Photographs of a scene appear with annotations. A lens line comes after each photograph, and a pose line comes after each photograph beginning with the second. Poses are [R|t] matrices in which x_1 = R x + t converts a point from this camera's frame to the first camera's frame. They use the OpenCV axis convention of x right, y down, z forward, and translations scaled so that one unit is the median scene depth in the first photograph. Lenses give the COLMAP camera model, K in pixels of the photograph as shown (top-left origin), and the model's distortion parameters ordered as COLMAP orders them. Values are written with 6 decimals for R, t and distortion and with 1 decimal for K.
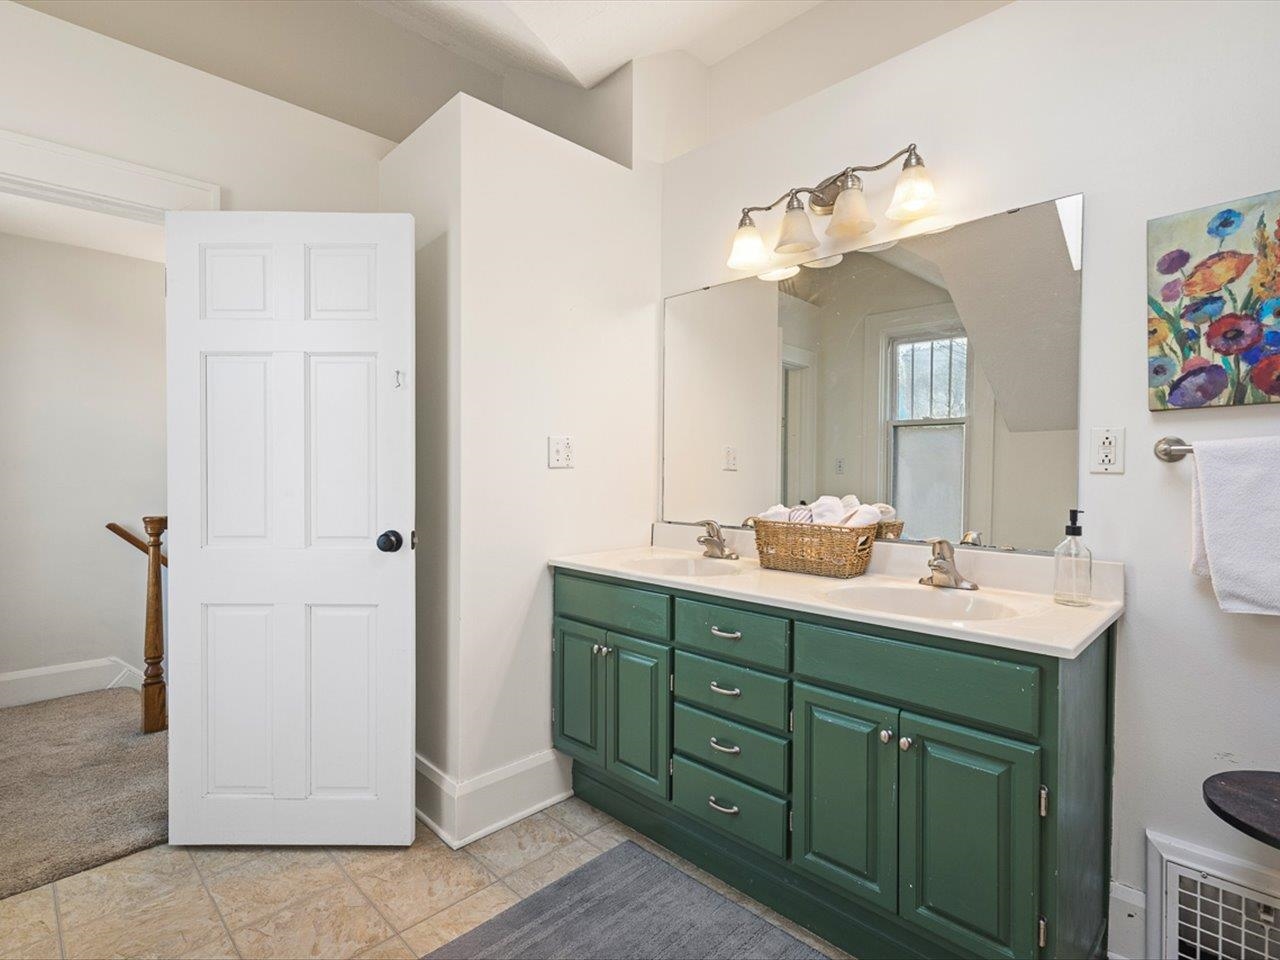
lens RADIAL K [[649.3, 0, 632.8], [0, 649.3, 479.3], [0, 0, 1]] dist [0.005876, 0.000163]
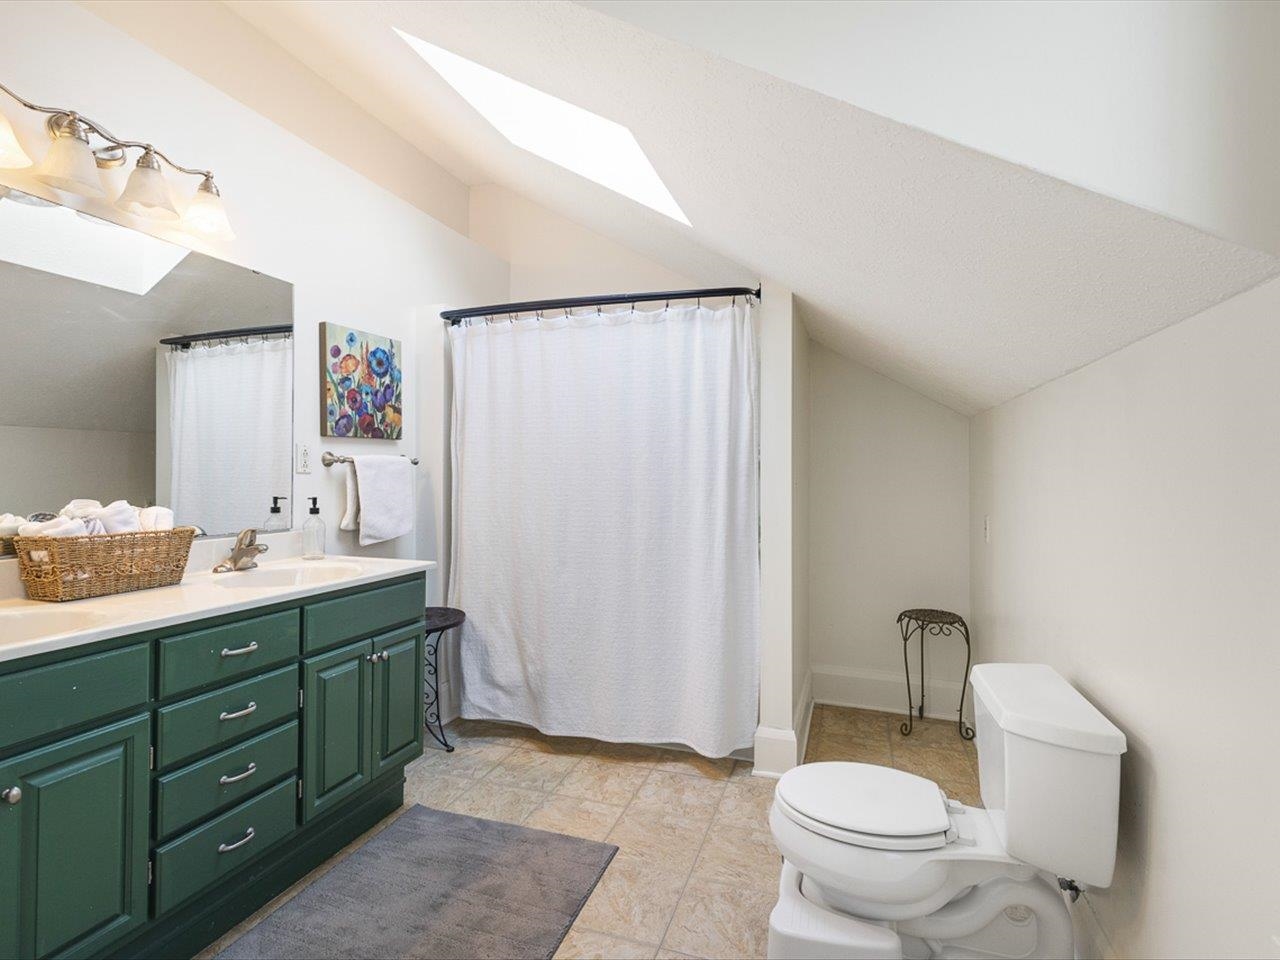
lens RADIAL K [[649.3, 0, 632.8], [0, 649.3, 479.3], [0, 0, 1]] dist [0.005876, 0.000163]
pose [[-0.440247, -0.018803, 0.897680, -1.080161], [-0.000924, 0.999790, 0.020488, -0.029057], [-0.897876, 0.008190, -0.440172, 1.052010]]
